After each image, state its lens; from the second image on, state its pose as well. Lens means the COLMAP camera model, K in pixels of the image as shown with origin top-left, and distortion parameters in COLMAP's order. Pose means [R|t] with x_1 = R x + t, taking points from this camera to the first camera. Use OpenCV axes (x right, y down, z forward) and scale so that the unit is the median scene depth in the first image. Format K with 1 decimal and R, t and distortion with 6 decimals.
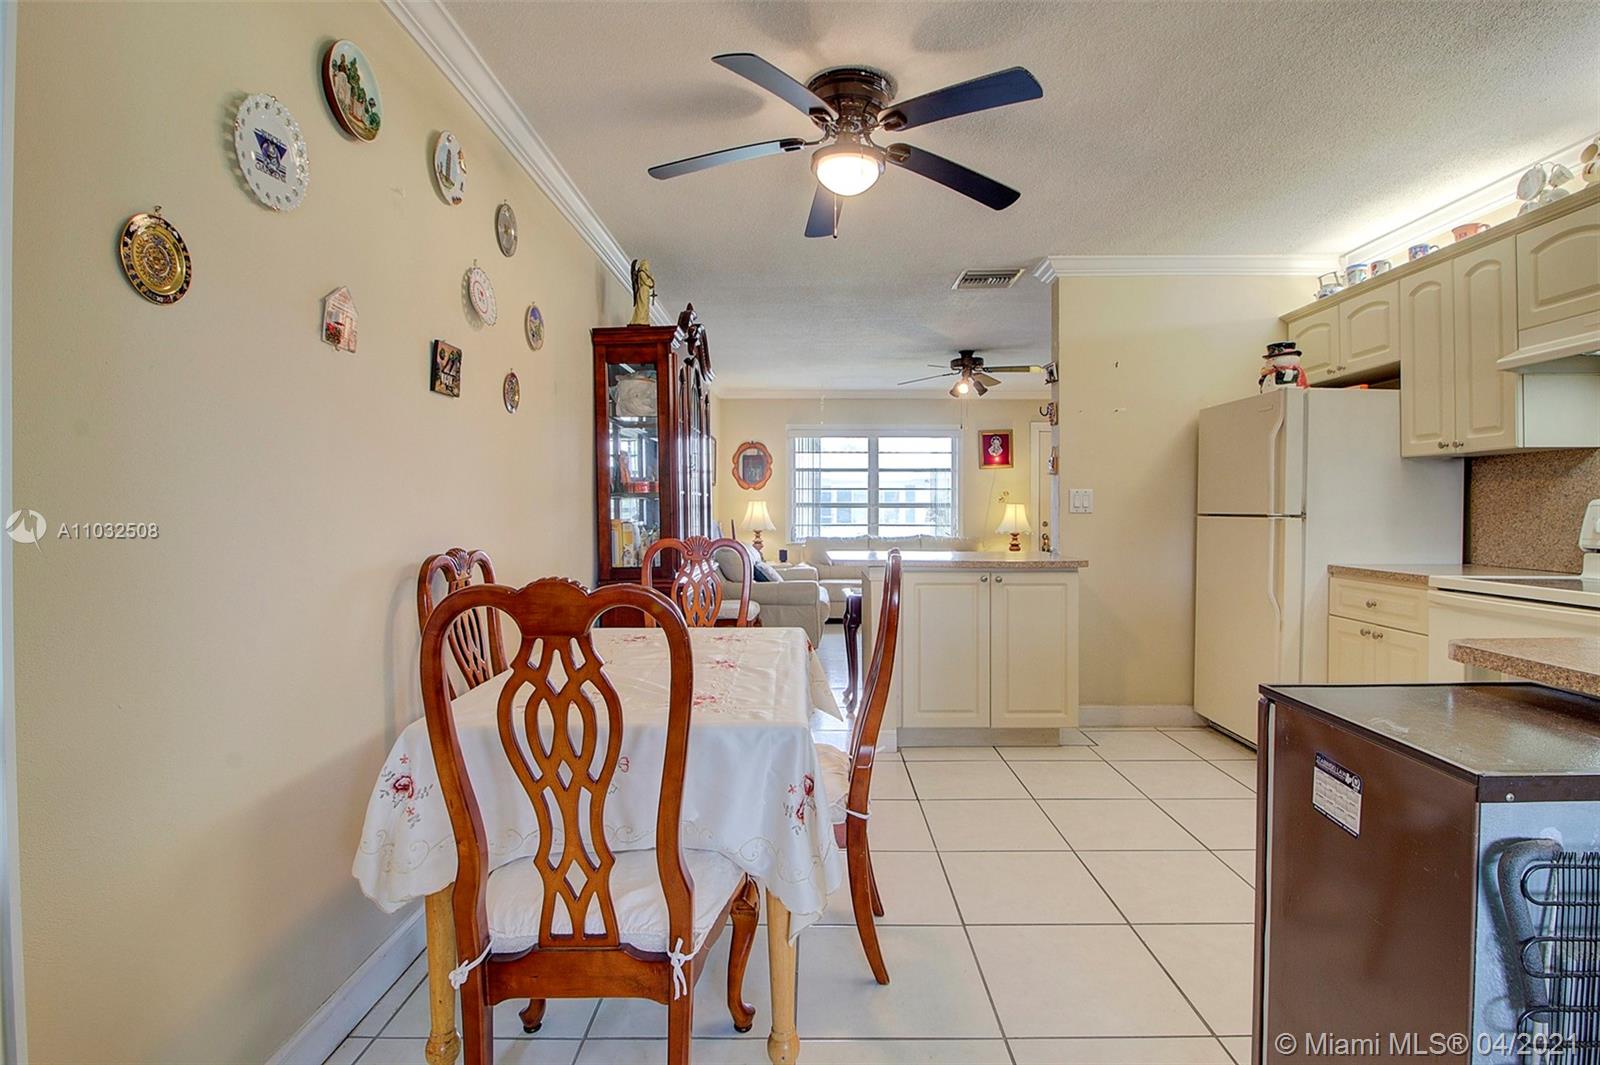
lens RADIAL K [[779.3, 0, 805.3], [0, 779.3, 513.3], [0, 0, 1]] dist [-0.000575, -0.010618]
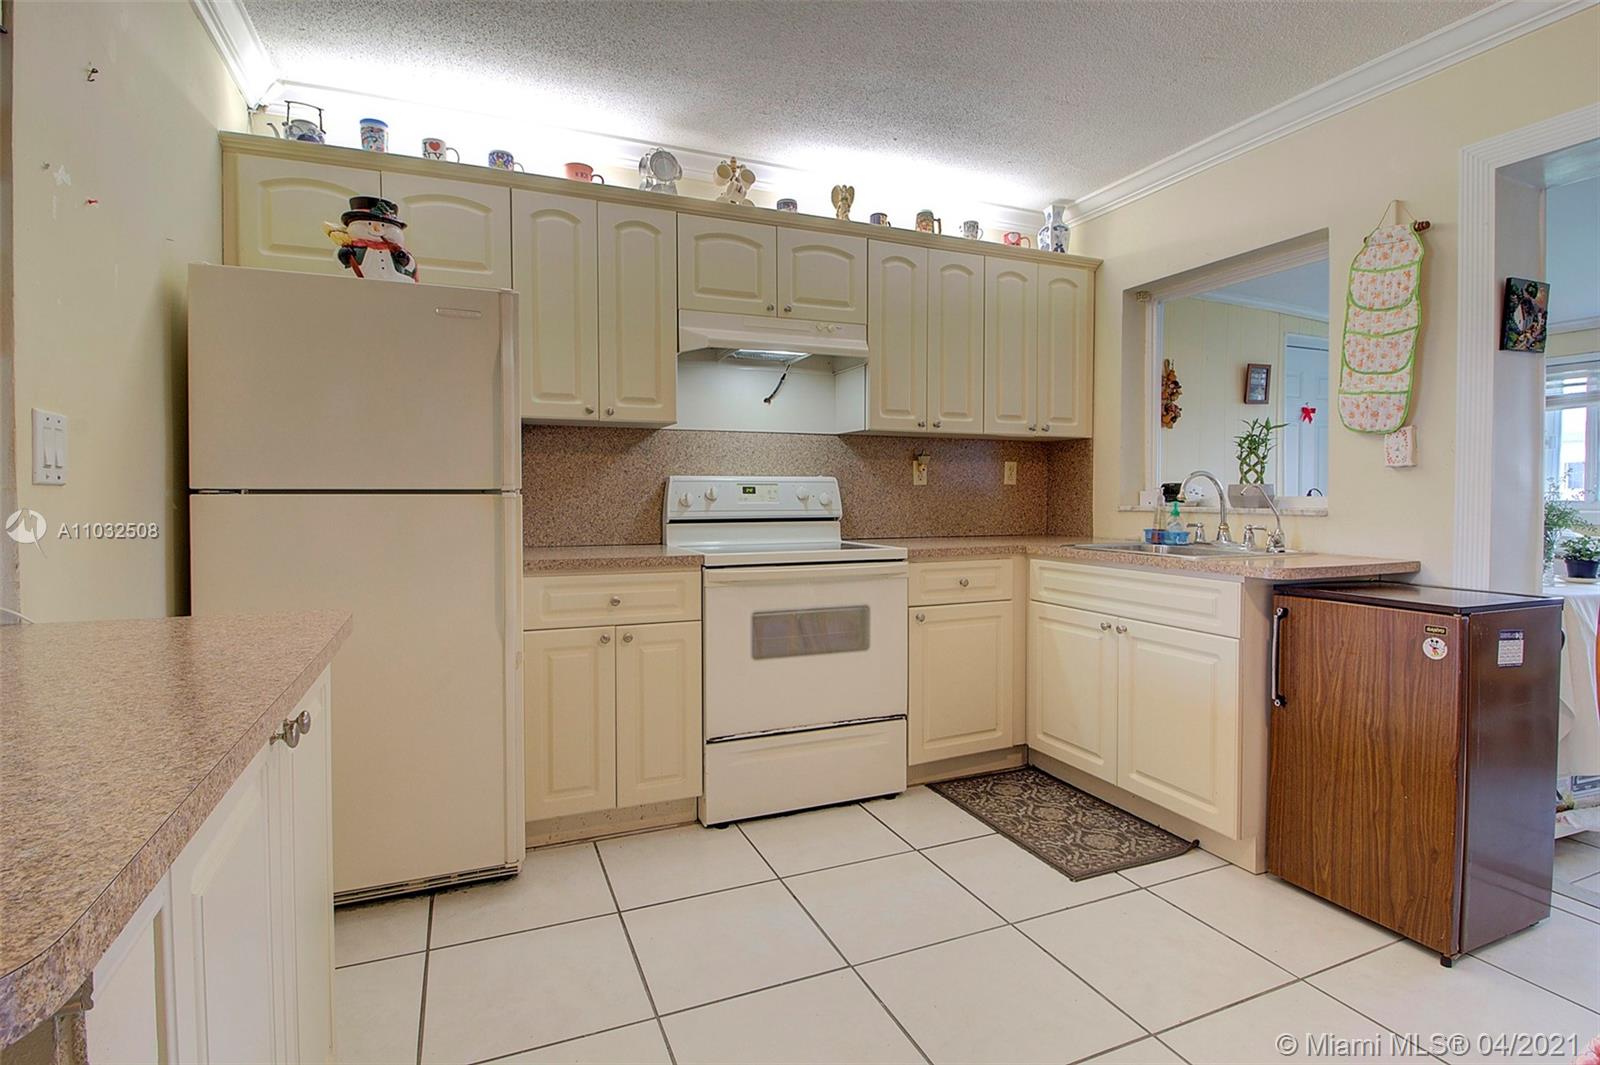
lens RADIAL K [[779.3, 0, 805.3], [0, 779.3, 513.3], [0, 0, 1]] dist [-0.000575, -0.010618]
pose [[-0.392083, -0.024189, 0.919612, -0.088638], [0.002209, 0.999627, 0.027236, 0.005430], [-0.919927, 0.012710, -0.391883, 1.194227]]
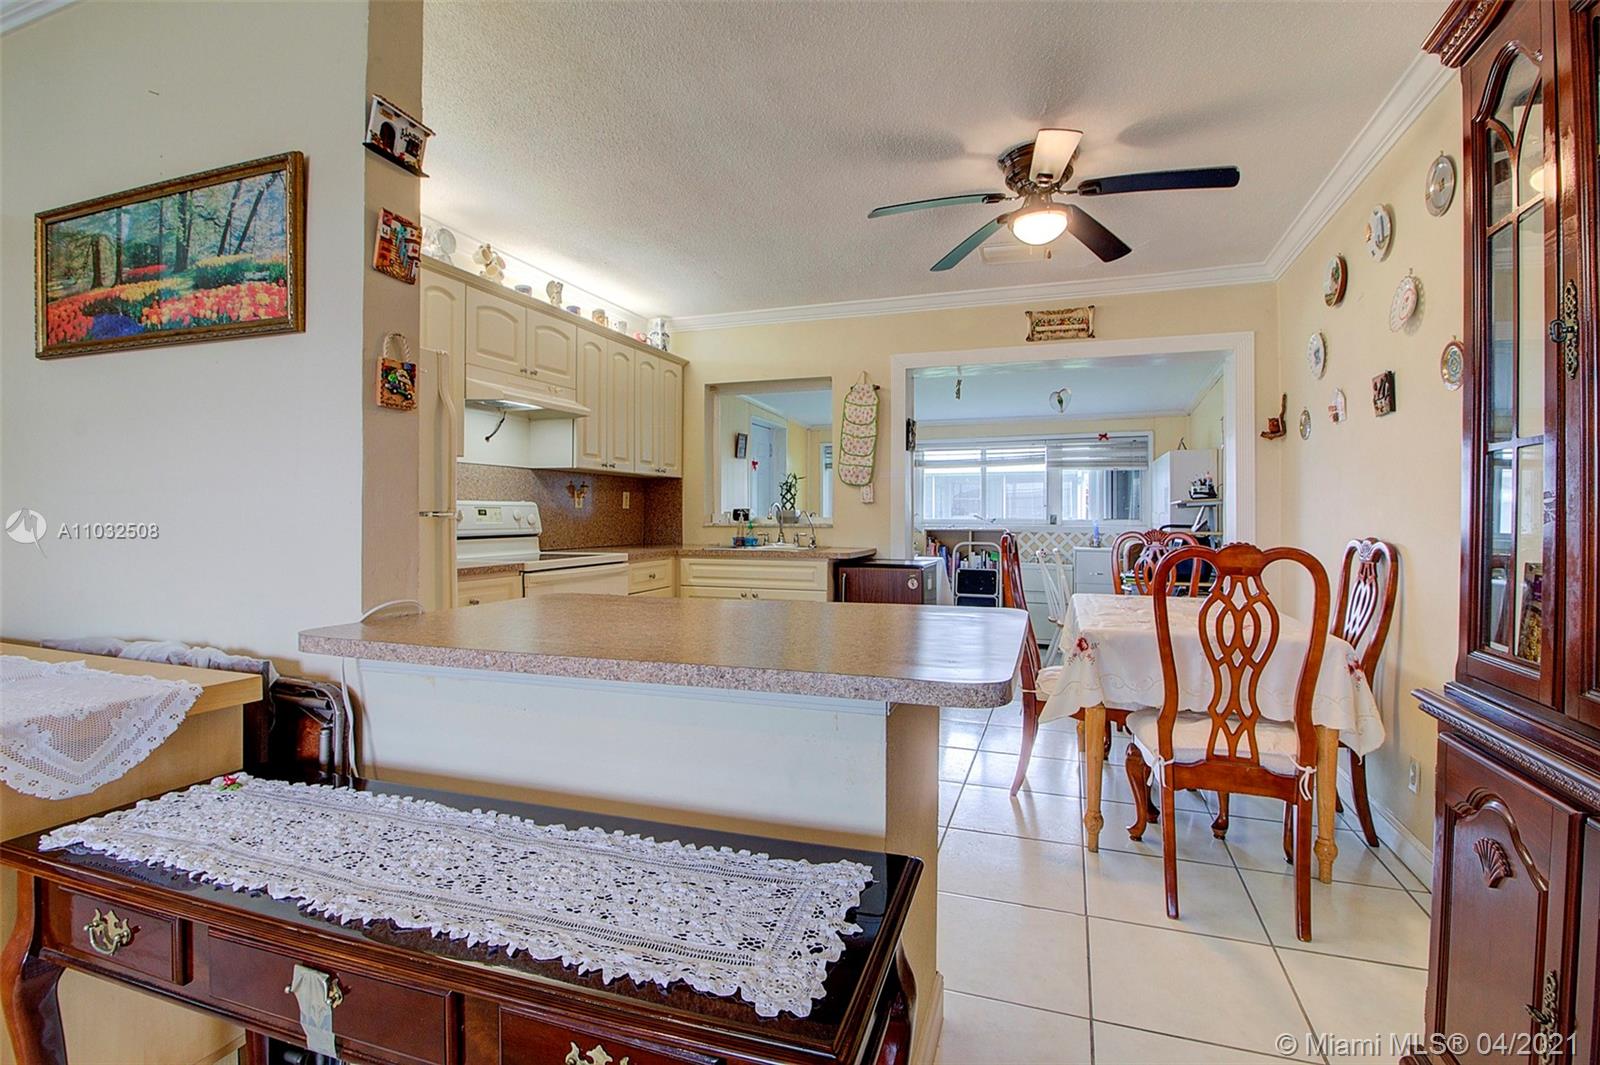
lens RADIAL K [[742.8, 0, 795.1], [0, 742.8, 511.3], [0, 0, 1]] dist [0.001301, -0.000056]
pose [[-0.939916, -0.001638, 0.341402, 0.020411], [-0.002073, 0.999997, -0.000910, 0.000815], [-0.341400, -0.001563, -0.939917, 1.848009]]
